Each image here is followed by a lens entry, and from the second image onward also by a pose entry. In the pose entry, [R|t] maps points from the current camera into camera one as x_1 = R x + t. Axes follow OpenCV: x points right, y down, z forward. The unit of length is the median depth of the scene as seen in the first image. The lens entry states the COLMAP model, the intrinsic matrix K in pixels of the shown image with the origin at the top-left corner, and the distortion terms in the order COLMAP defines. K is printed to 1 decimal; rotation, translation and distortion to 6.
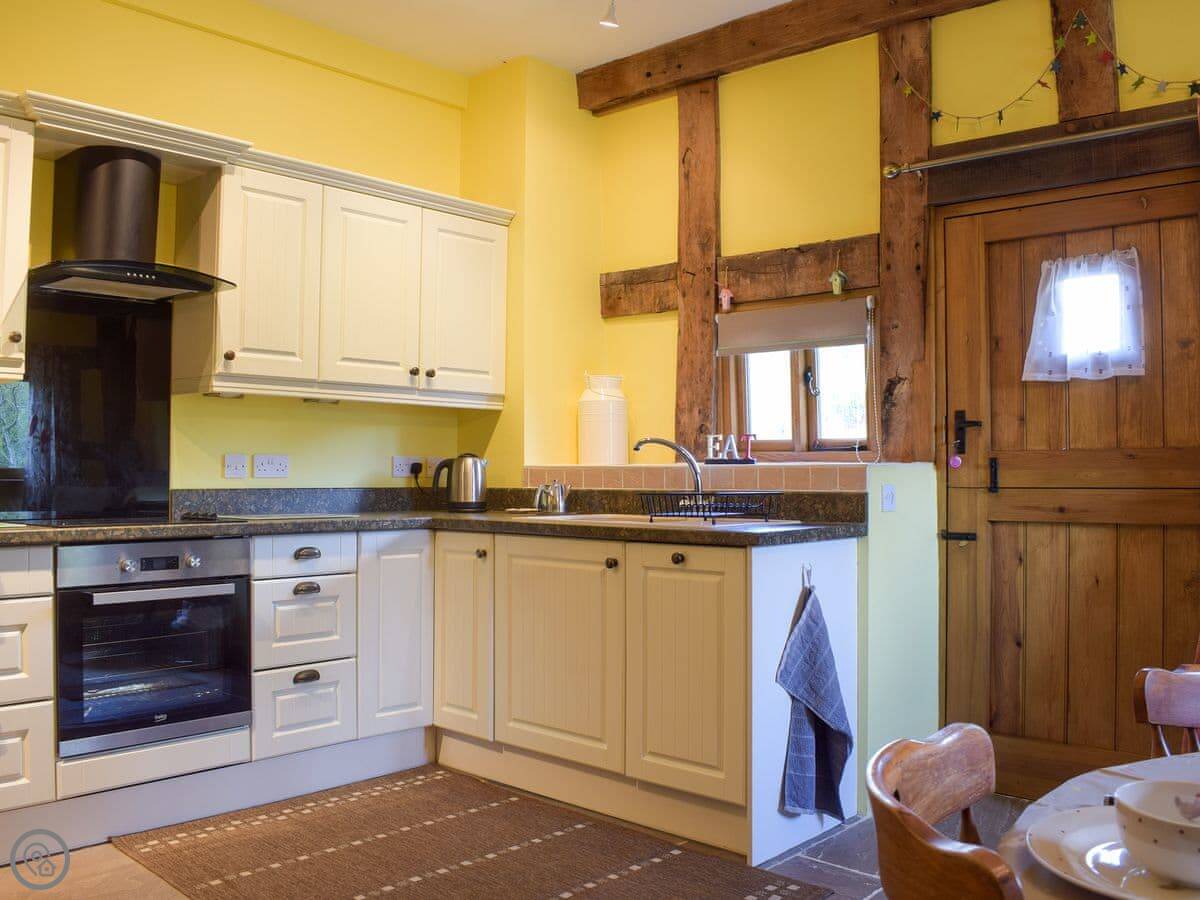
lens RADIAL K [[1080.3, 0, 600.7], [0, 1080.3, 451.9], [0, 0, 1]] dist [-0.094255, 0.007259]
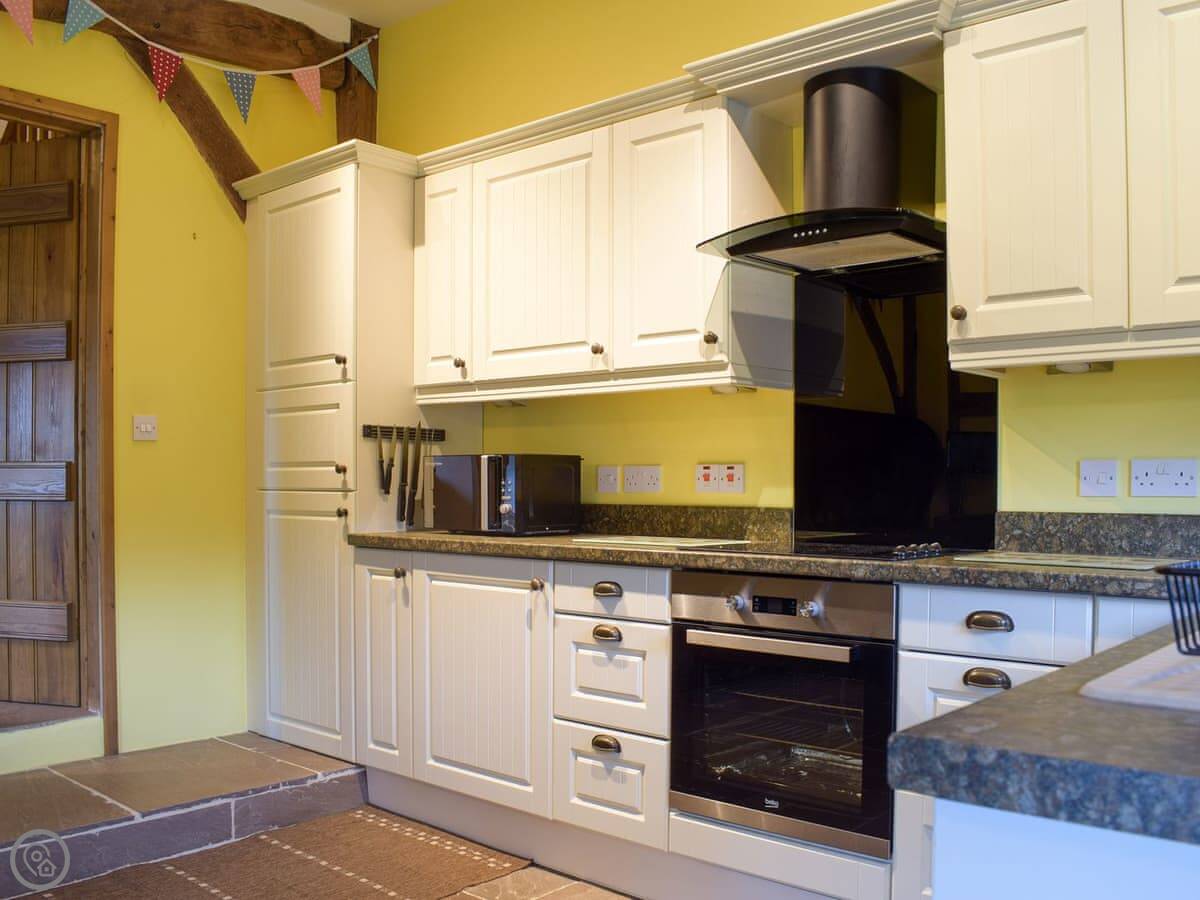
lens RADIAL K [[1089.3, 0, 599.6], [0, 1089.3, 504.1], [0, 0, 1]] dist [-0.092499, 0.024160]
pose [[0.010855, 0.016185, -0.999810, 0.342734], [0.016925, 0.999723, 0.016367, 0.015473], [0.999798, -0.017100, 0.010578, 0.803416]]
